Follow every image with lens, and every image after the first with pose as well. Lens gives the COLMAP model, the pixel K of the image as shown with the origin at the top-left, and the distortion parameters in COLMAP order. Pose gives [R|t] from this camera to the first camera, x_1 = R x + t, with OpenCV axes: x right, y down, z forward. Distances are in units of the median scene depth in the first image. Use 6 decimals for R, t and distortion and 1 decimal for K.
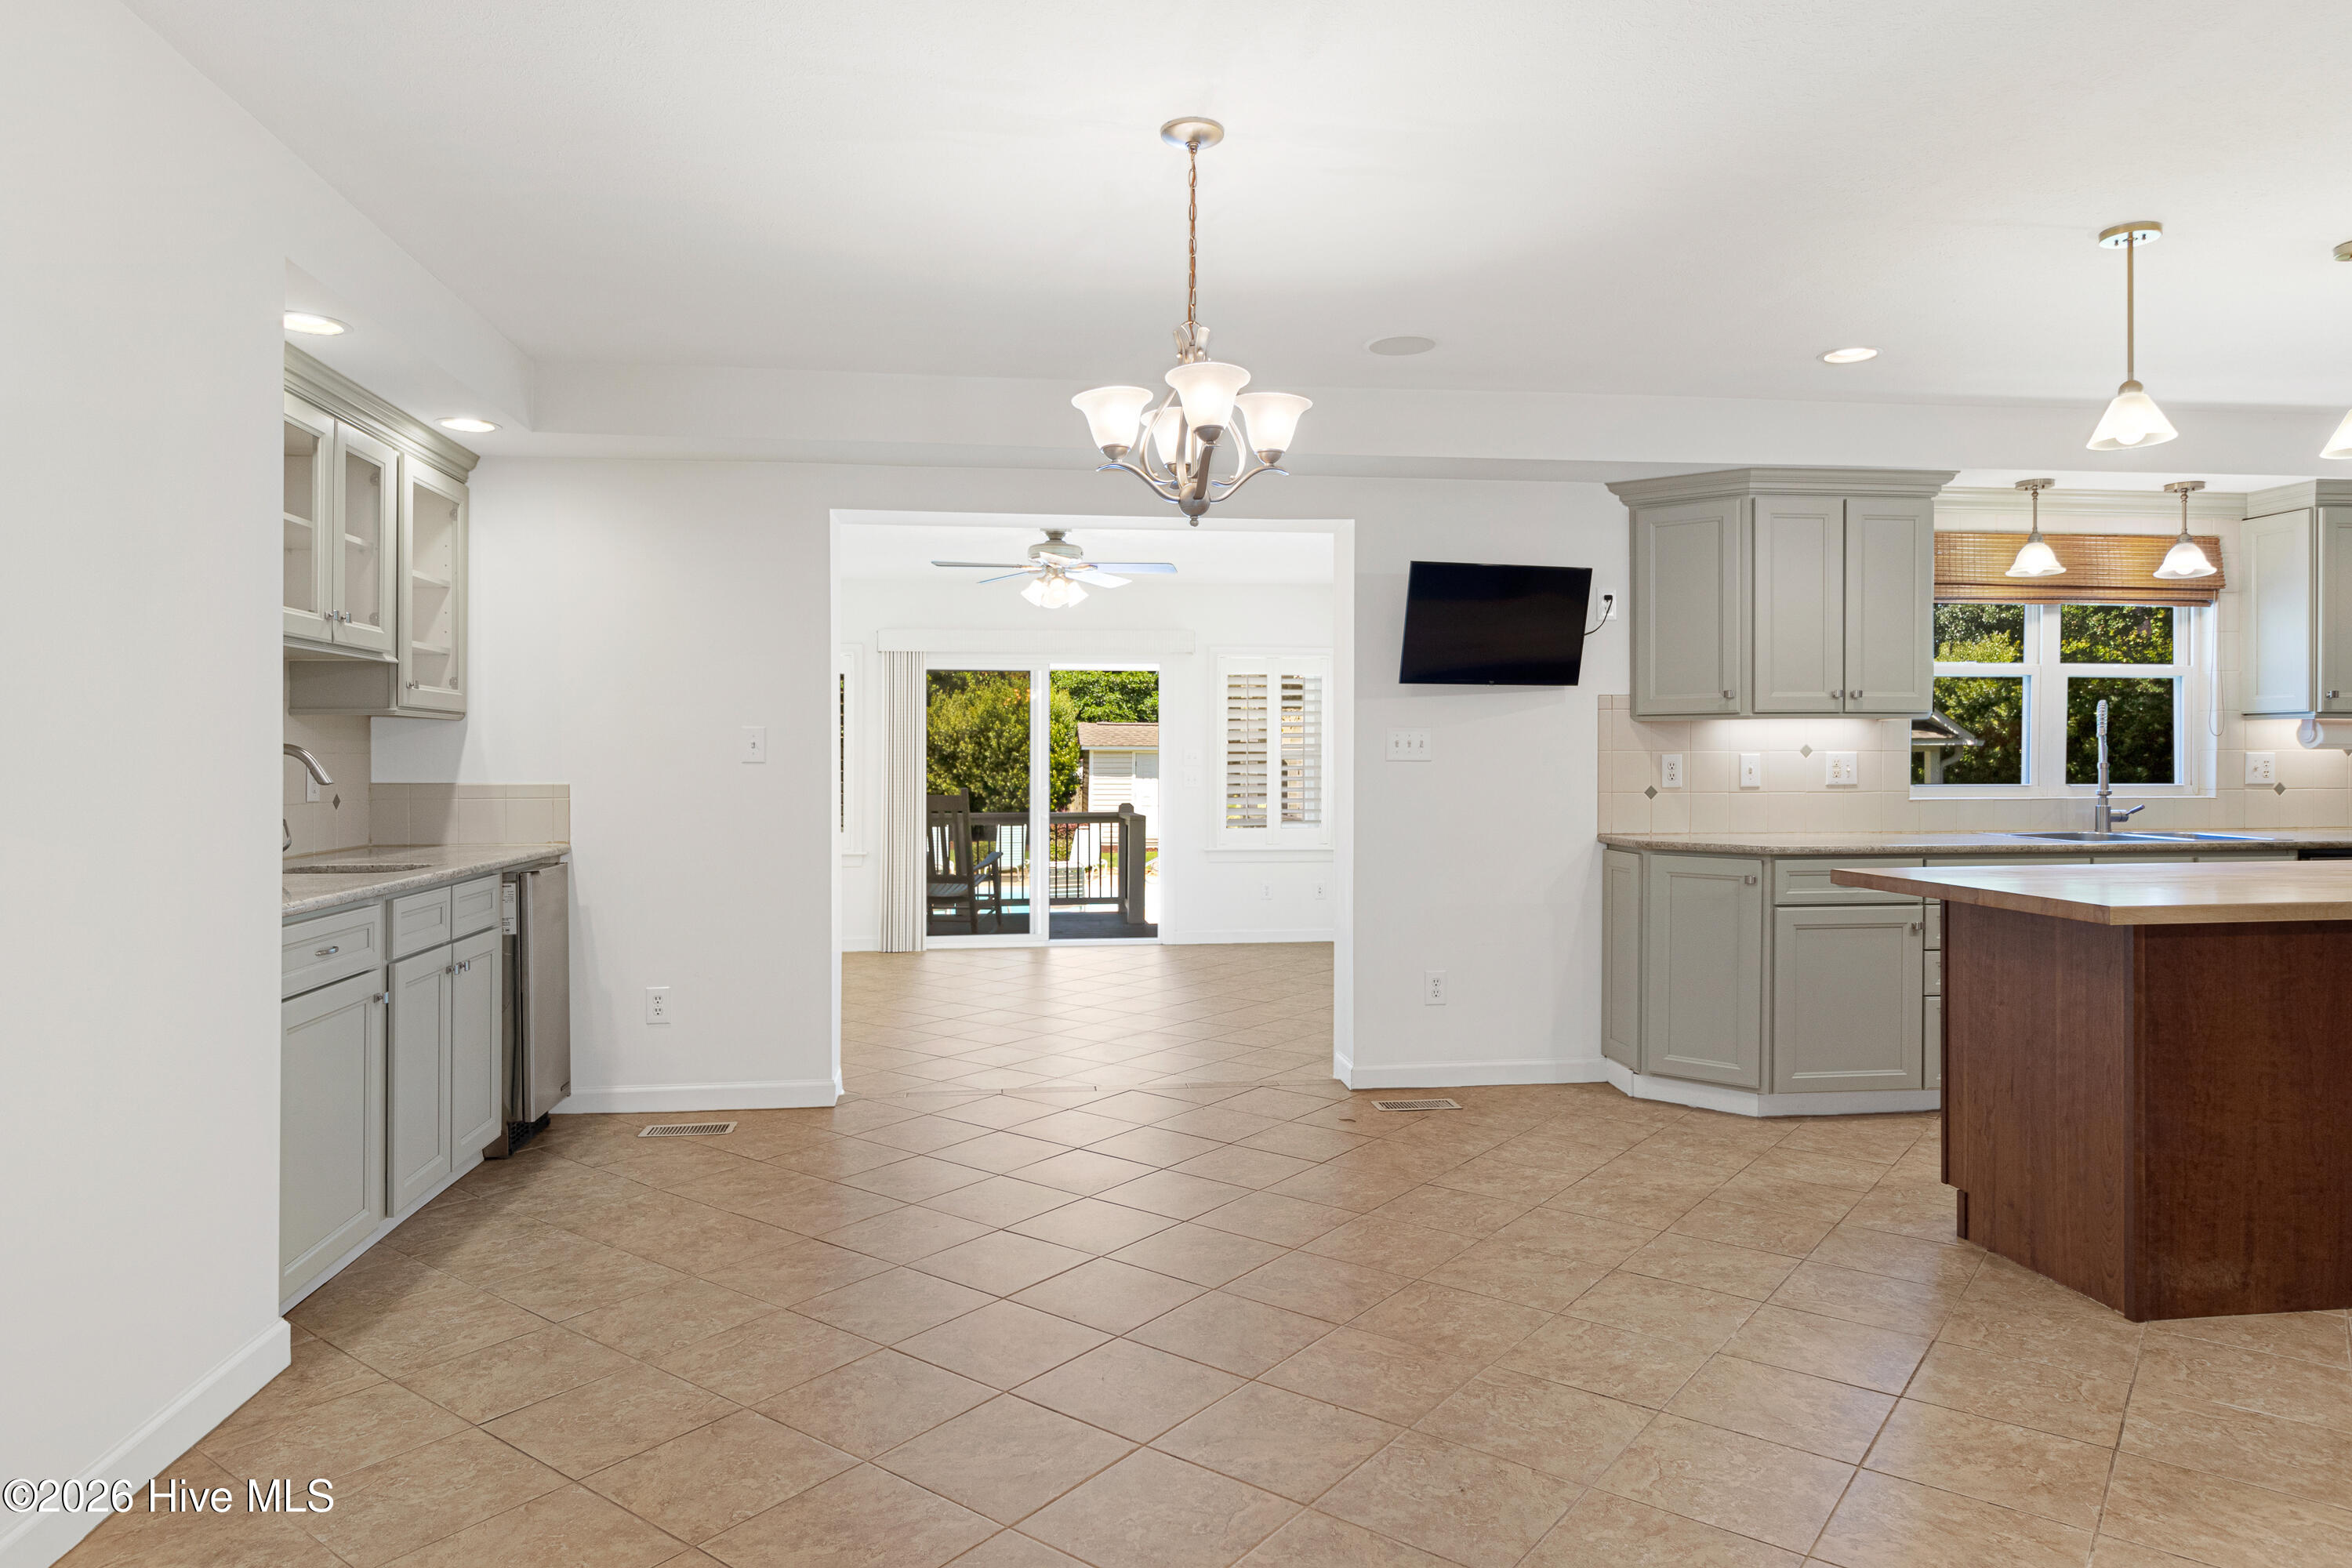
lens RADIAL K [[1348.9, 0, 1178.4], [0, 1348.9, 772.0], [0, 0, 1]] dist [0.005419, -0.000600]
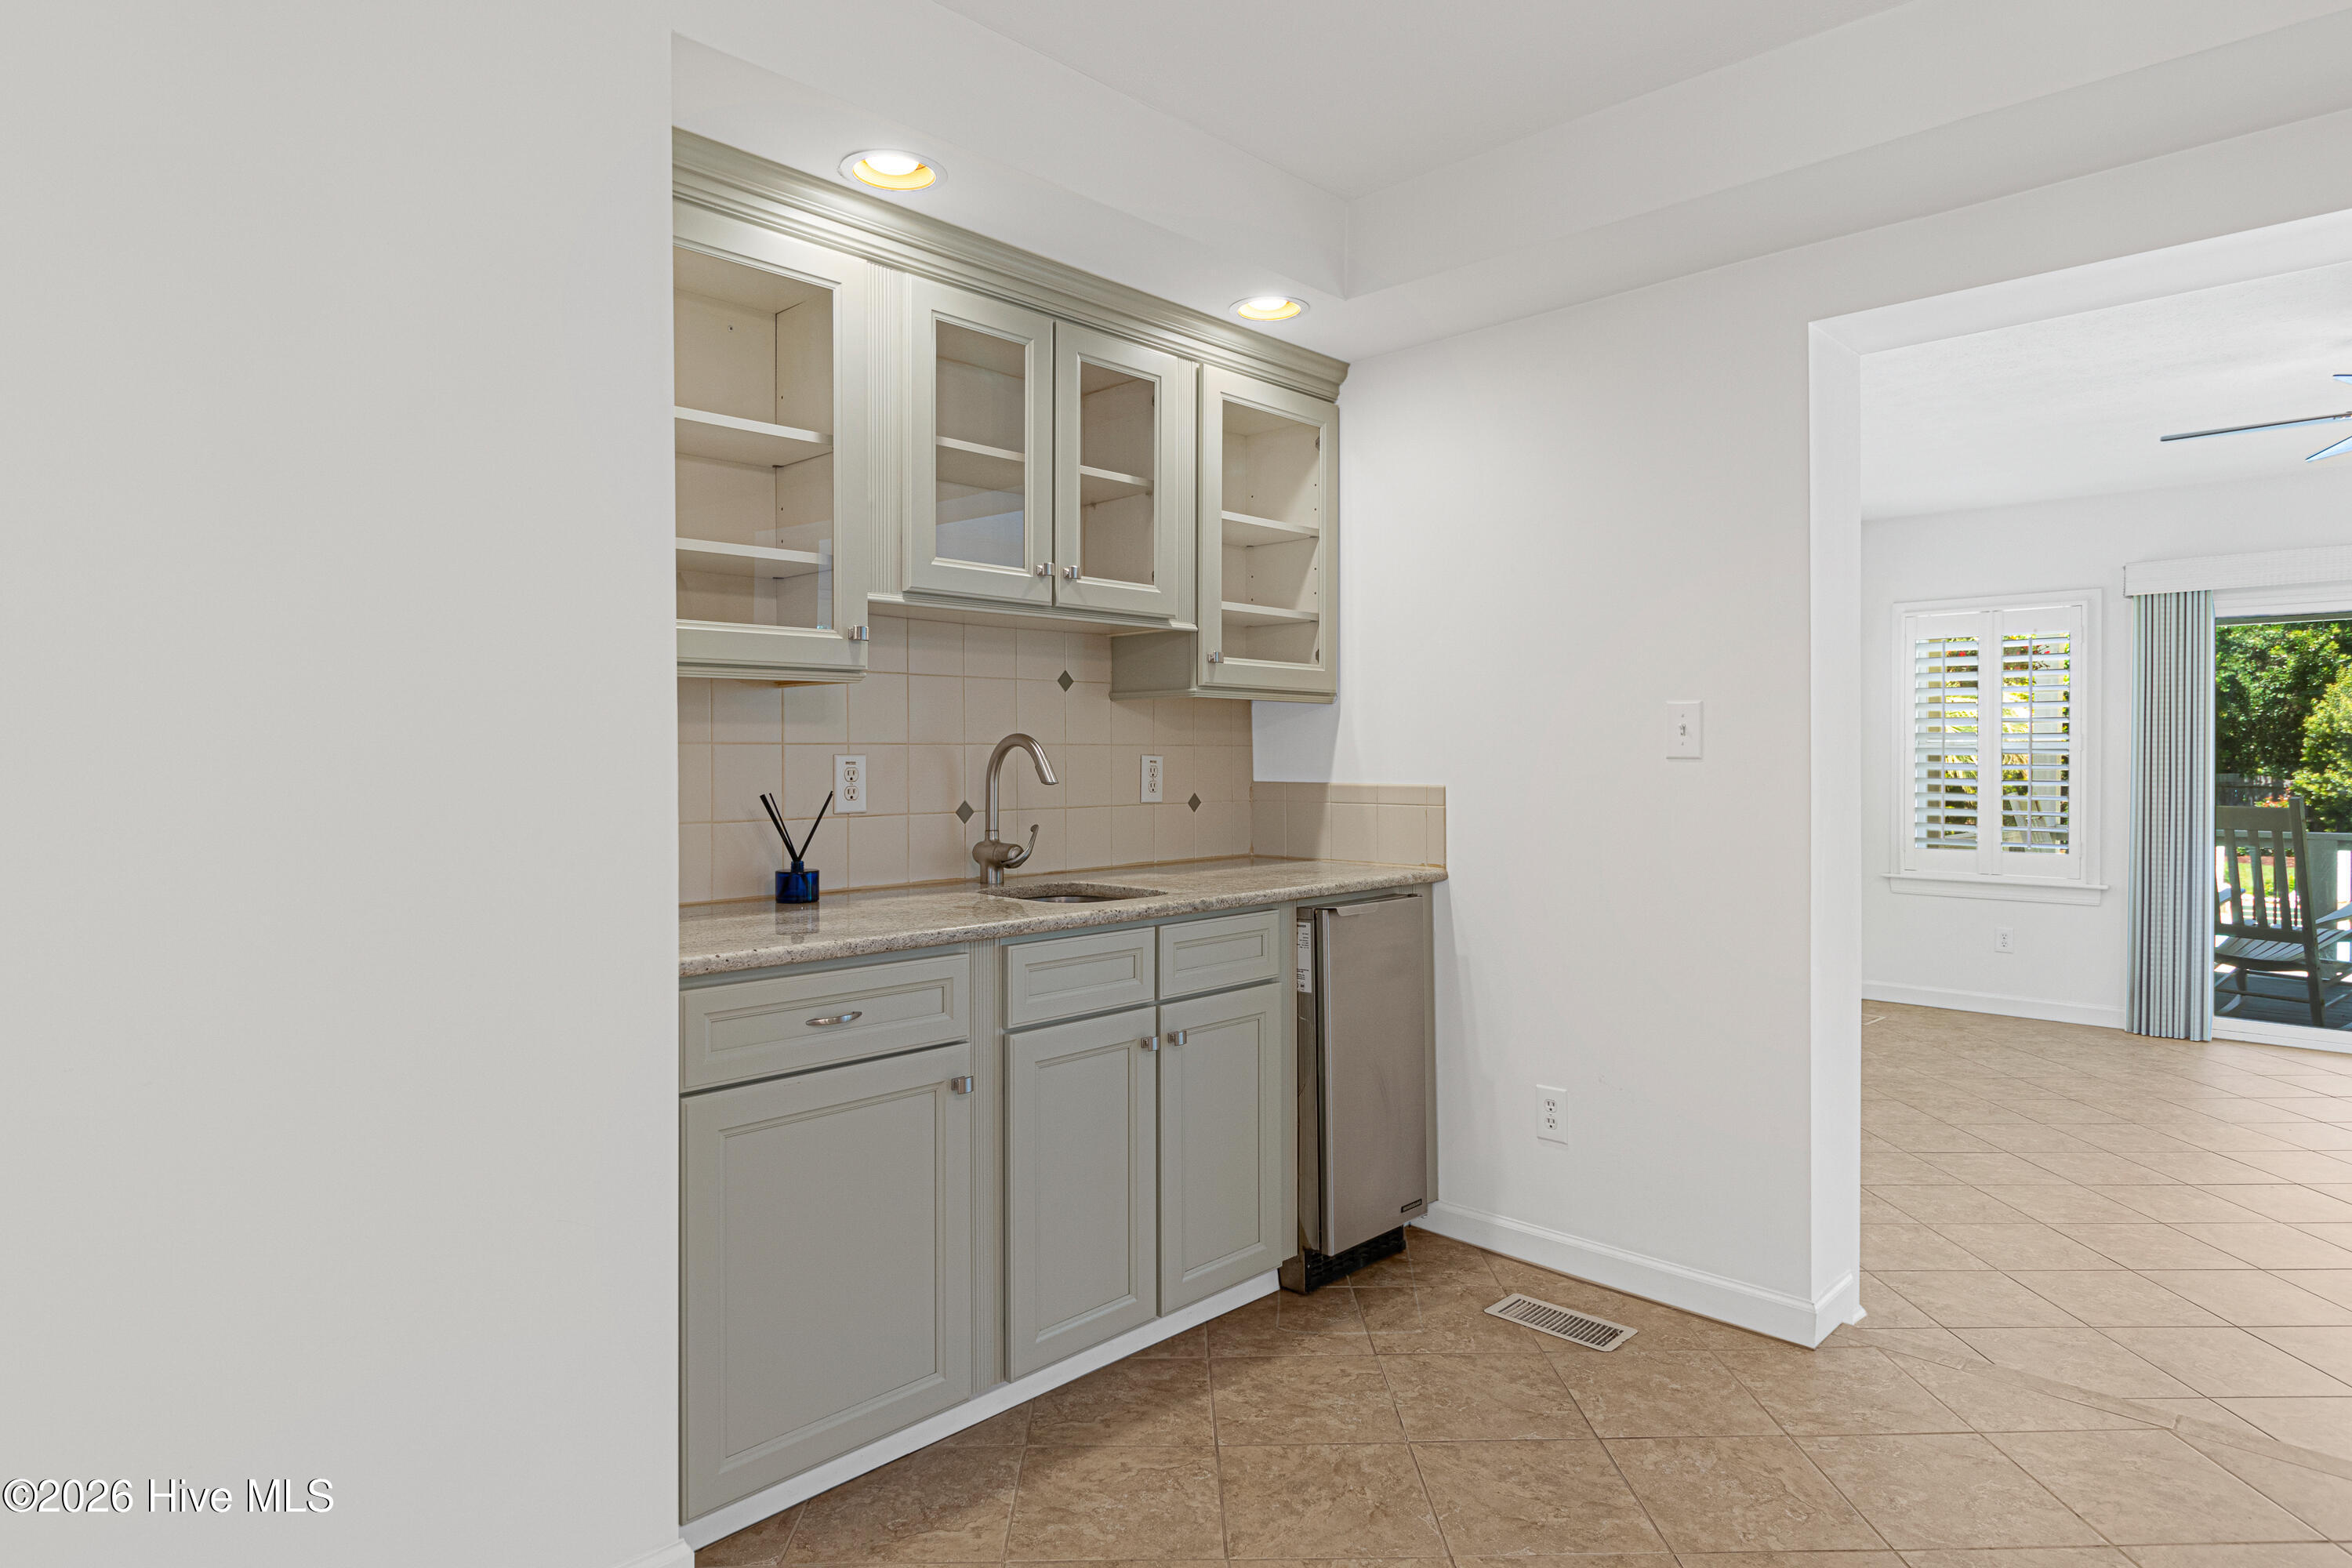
lens RADIAL K [[1348.9, 0, 1166.6], [0, 1348.9, 762.3], [0, 0, 1]] dist [0.005419, -0.000600]
pose [[0.623407, 0.005906, -0.781875, 0.029704], [-0.007397, 0.999971, 0.001656, -0.004864], [0.781862, 0.004752, 0.623433, 0.490746]]
